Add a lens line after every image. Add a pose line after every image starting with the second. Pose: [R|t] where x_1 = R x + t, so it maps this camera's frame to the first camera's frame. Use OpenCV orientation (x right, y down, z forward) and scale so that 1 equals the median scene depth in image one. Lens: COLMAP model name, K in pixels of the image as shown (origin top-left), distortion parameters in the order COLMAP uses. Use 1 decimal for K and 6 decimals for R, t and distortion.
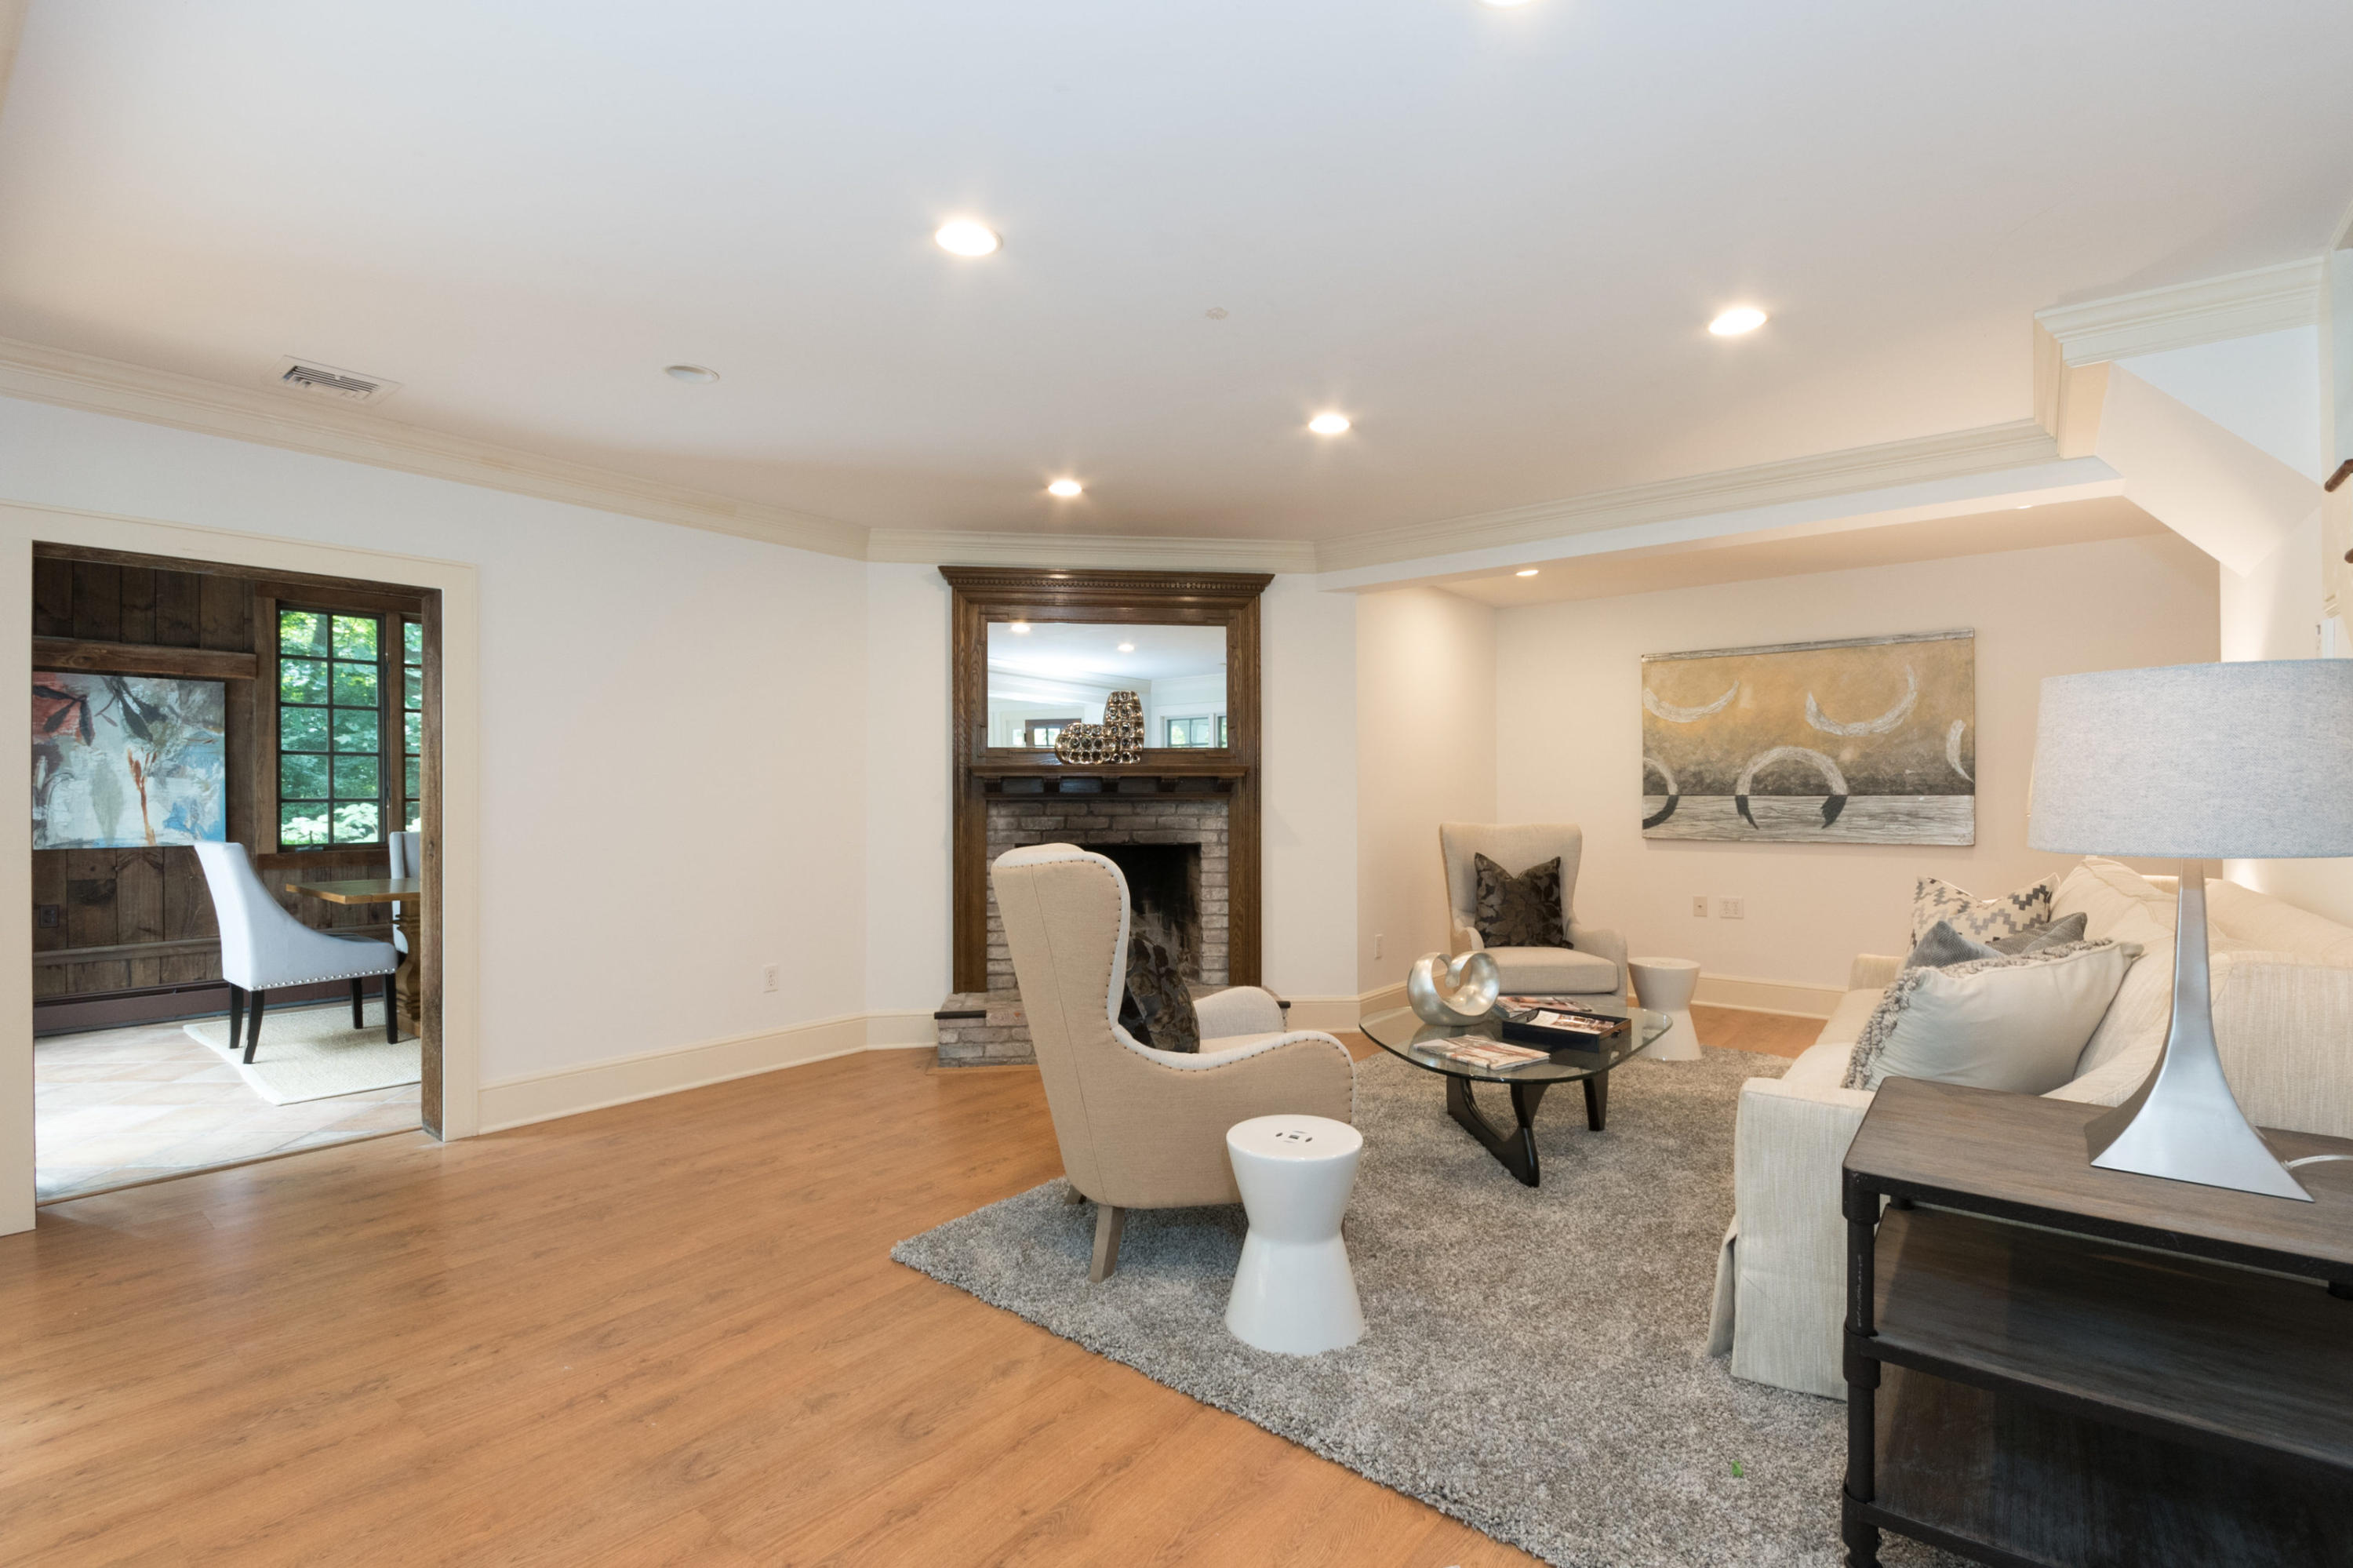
lens RADIAL K [[1080.4, 0, 1176.5], [0, 1080.4, 784.0], [0, 0, 1]] dist [0.000591, -0.000510]
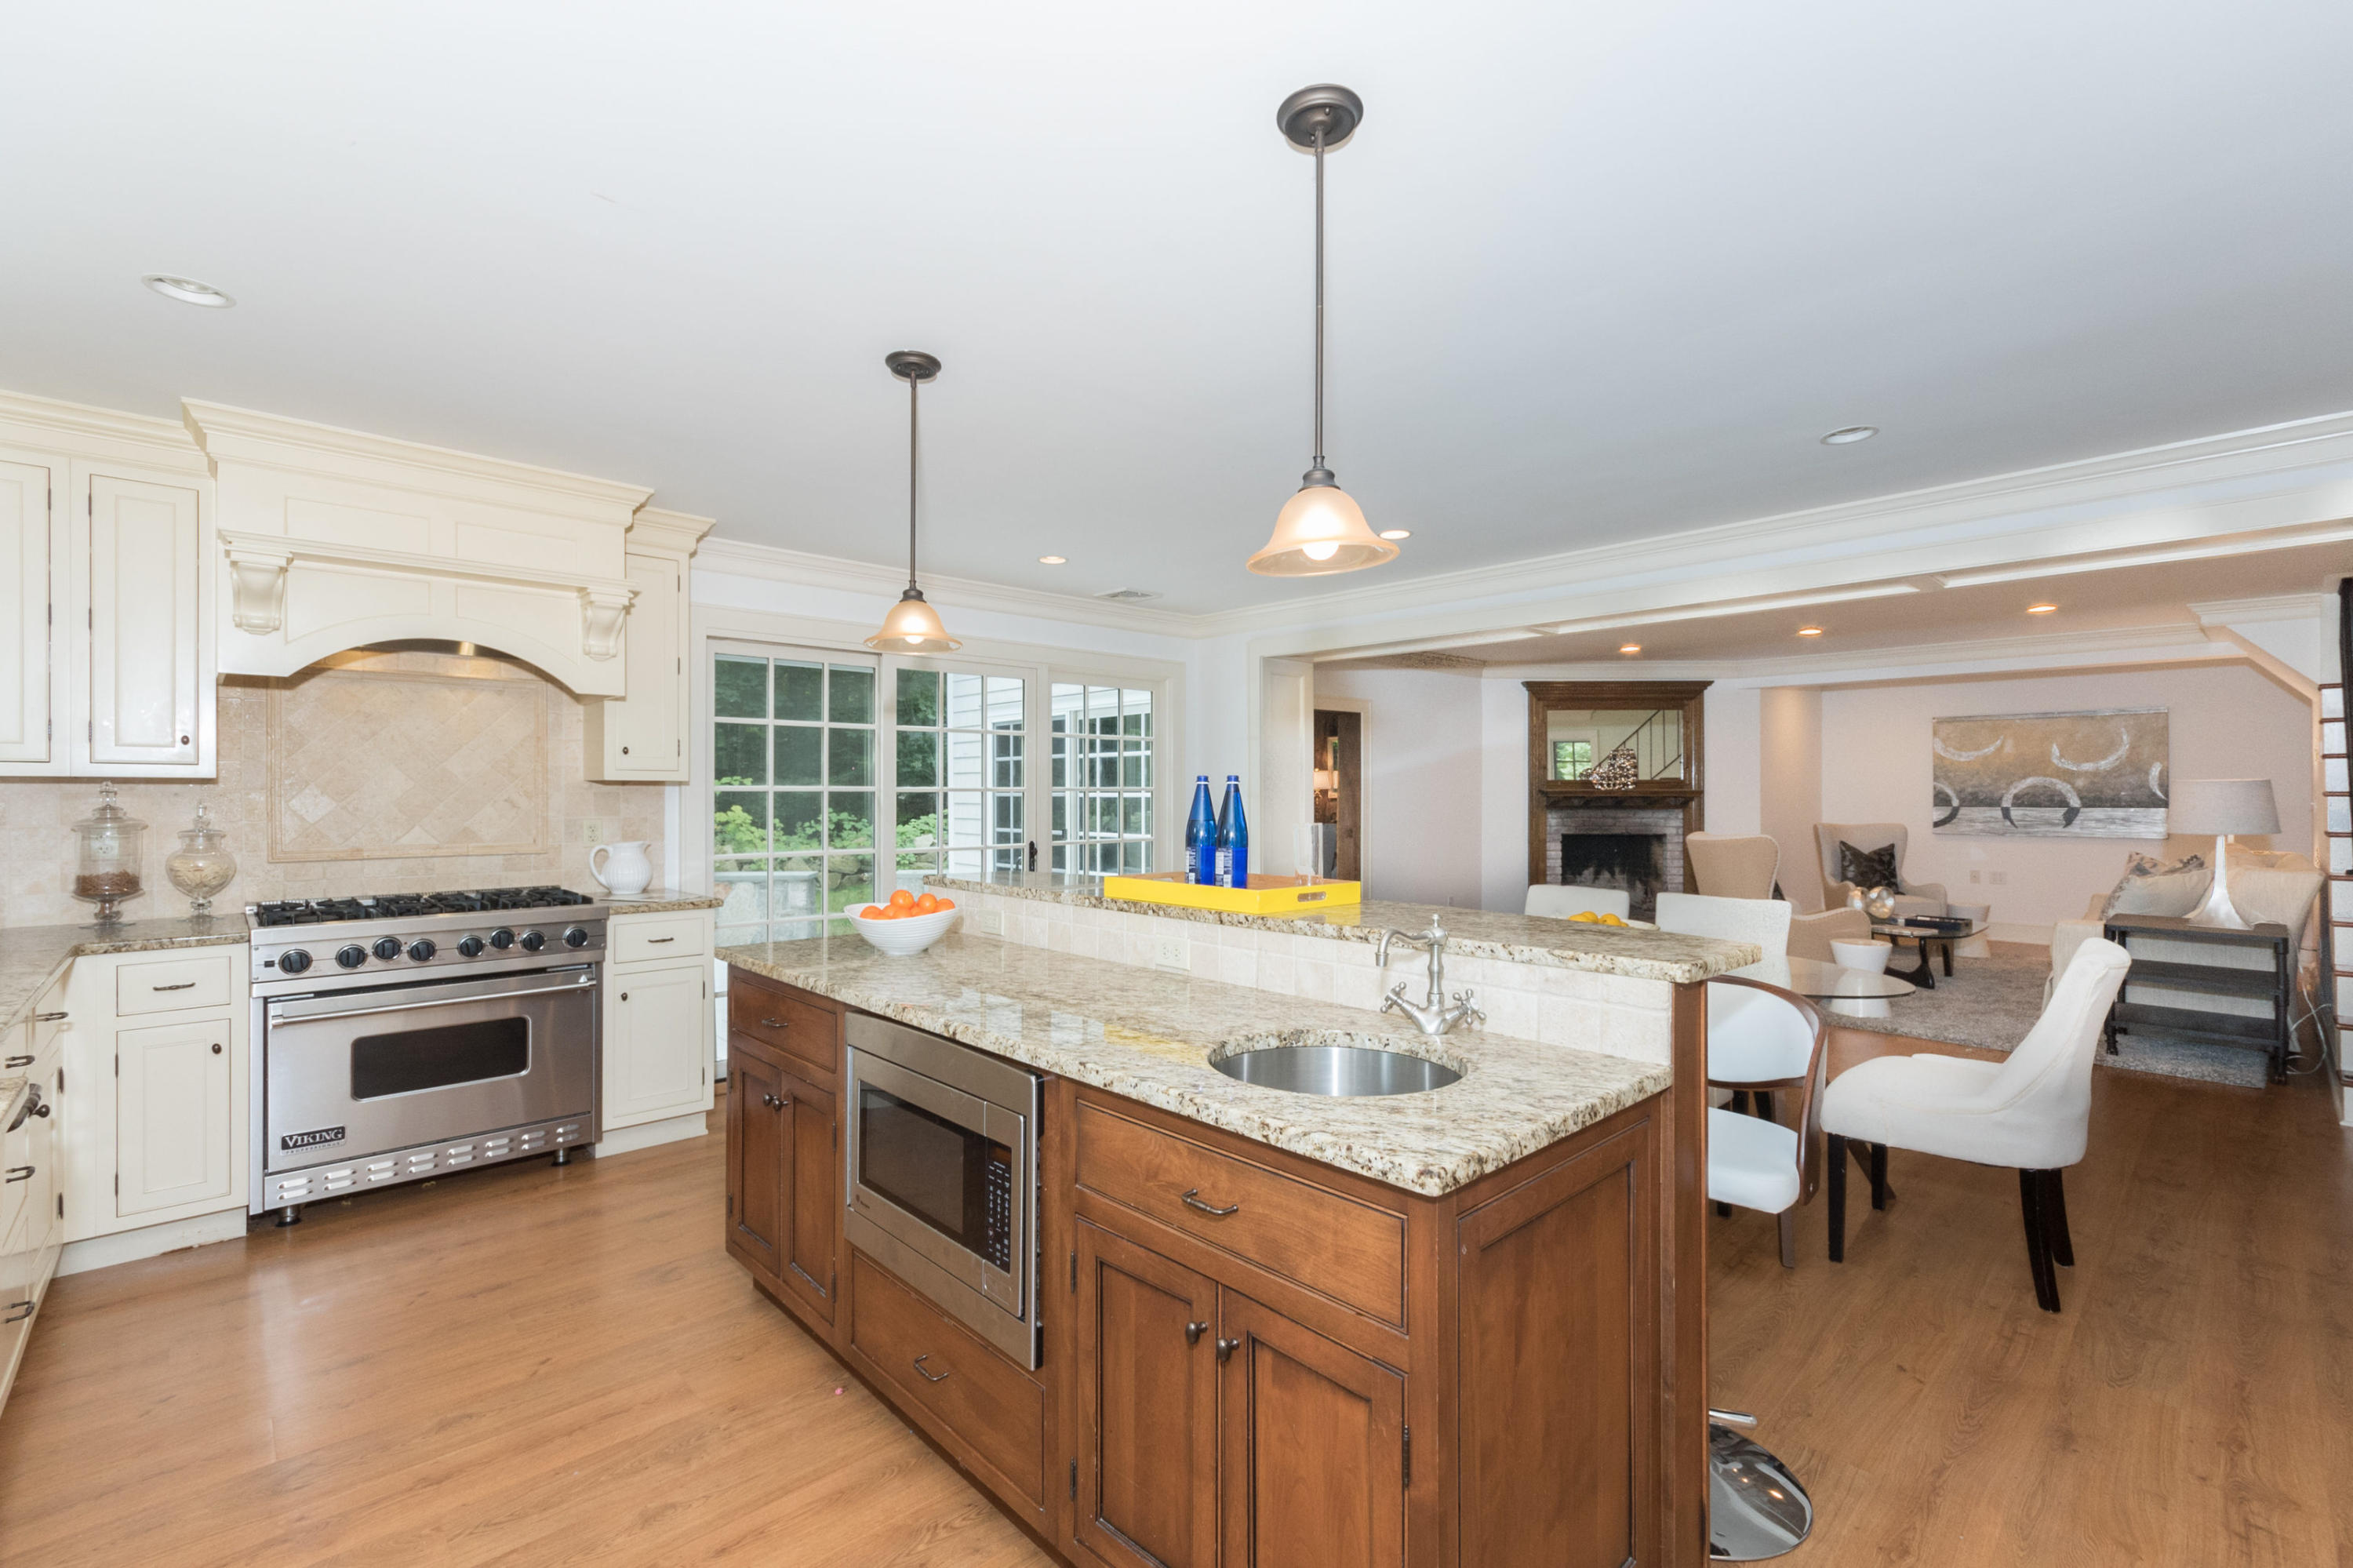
lens RADIAL K [[1026.1, 0, 1176.5], [0, 1026.1, 784.0], [0, 0, 1]] dist [0.003600, -0.000112]
pose [[0.989102, -0.000279, -0.147229, -0.494818], [0.000096, 0.999999, -0.001249, -0.022945], [0.147229, 0.001221, 0.989102, -0.728478]]
